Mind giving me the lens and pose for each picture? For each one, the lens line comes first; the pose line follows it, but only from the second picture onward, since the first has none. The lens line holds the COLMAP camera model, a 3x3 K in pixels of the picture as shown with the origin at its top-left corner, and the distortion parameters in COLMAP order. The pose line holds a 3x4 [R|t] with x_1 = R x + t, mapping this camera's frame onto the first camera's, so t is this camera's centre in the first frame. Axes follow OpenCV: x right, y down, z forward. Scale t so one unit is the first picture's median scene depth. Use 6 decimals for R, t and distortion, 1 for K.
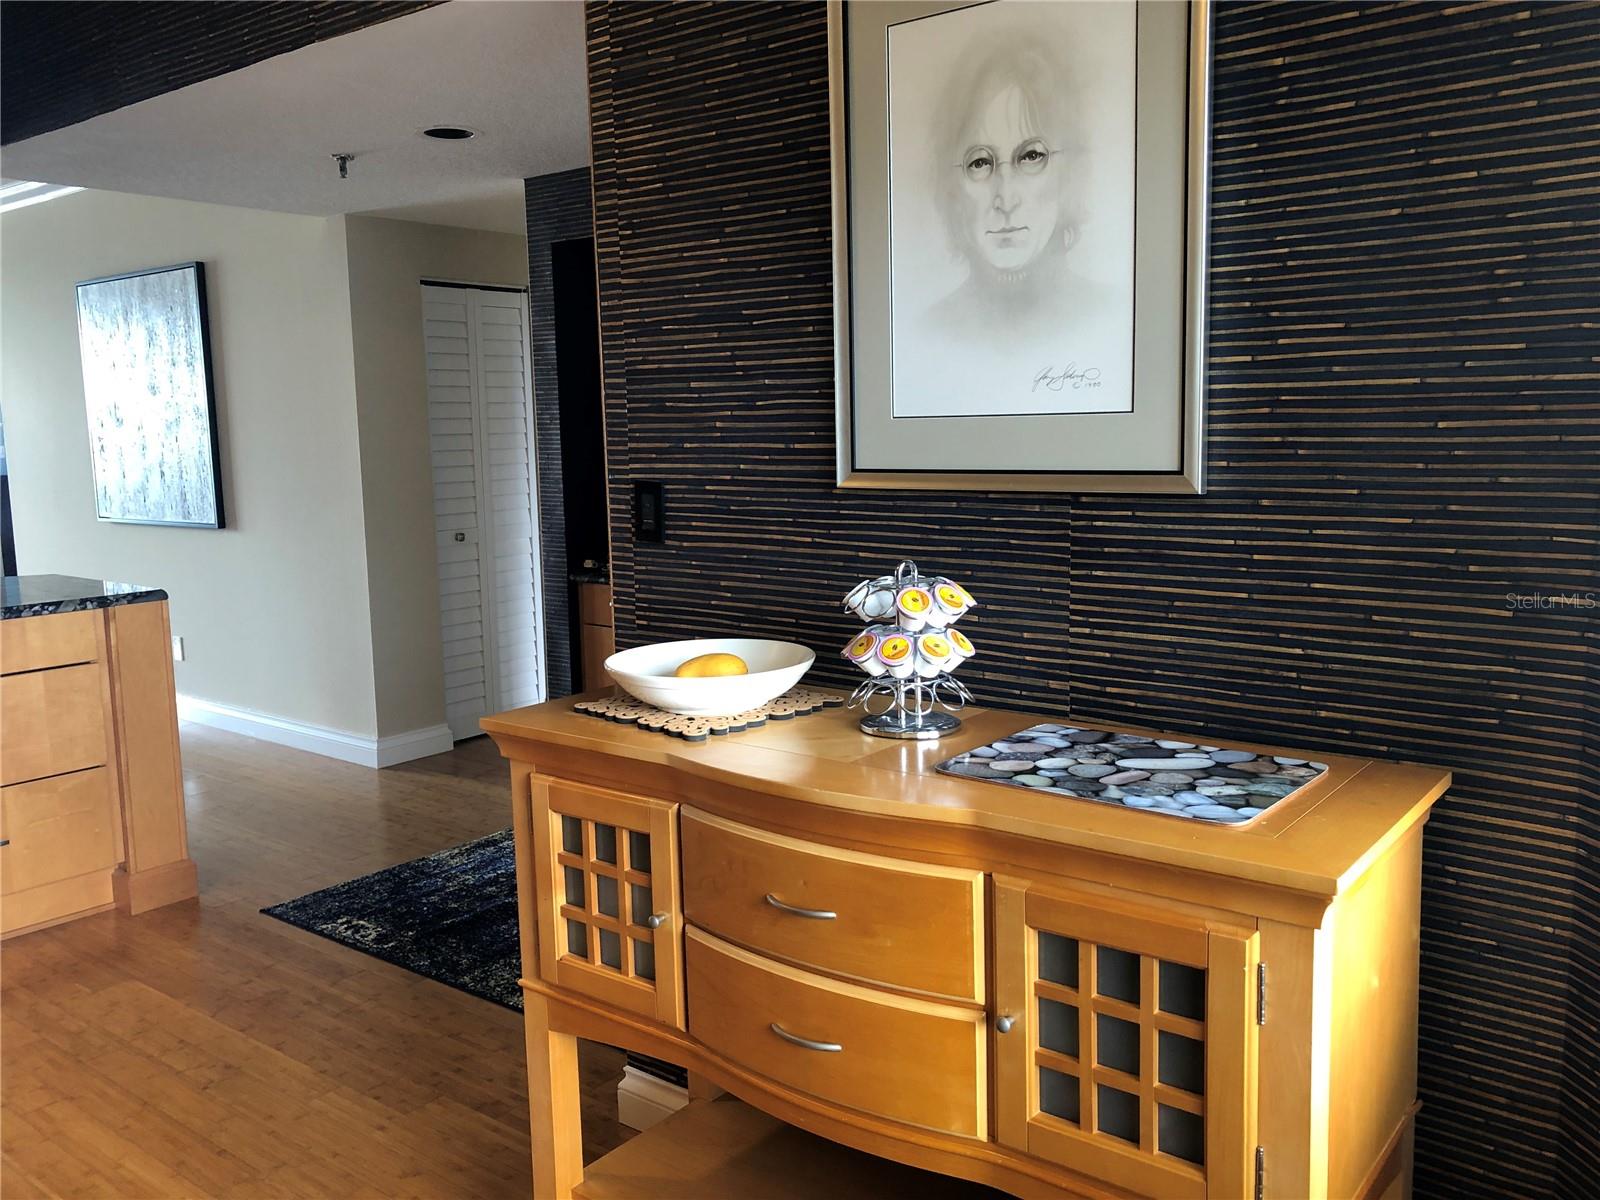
lens RADIAL K [[1318.2, 0, 806.1], [0, 1318.2, 593.5], [0, 0, 1]] dist [0.031971, -0.035519]
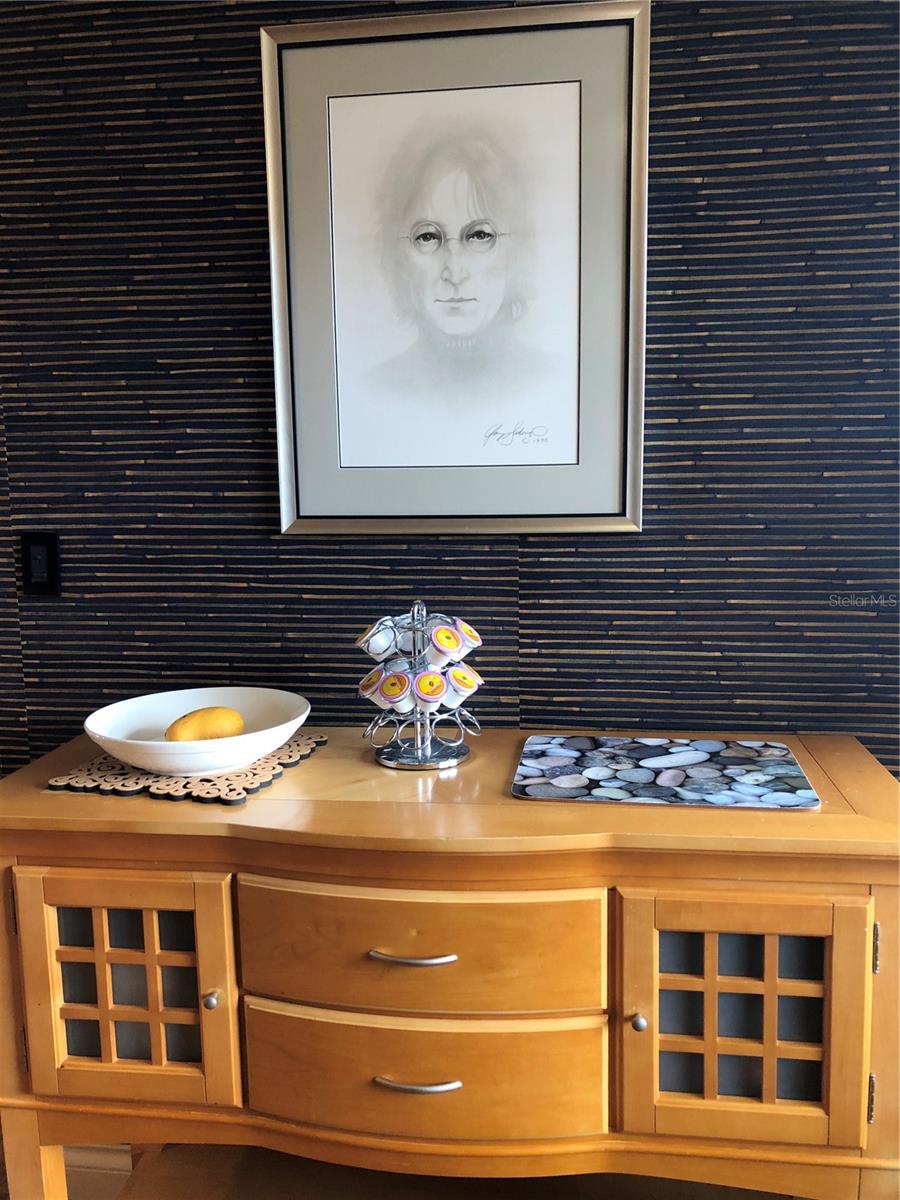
lens RADIAL K [[988.7, 0, 456.5], [0, 988.7, 600.3], [0, 0, 1]] dist [0.031971, -0.035519]
pose [[0.859922, -0.062268, 0.506613, -0.304581], [0.064322, 0.997838, 0.013464, -0.034774], [-0.506356, 0.021008, 0.862068, 0.298363]]
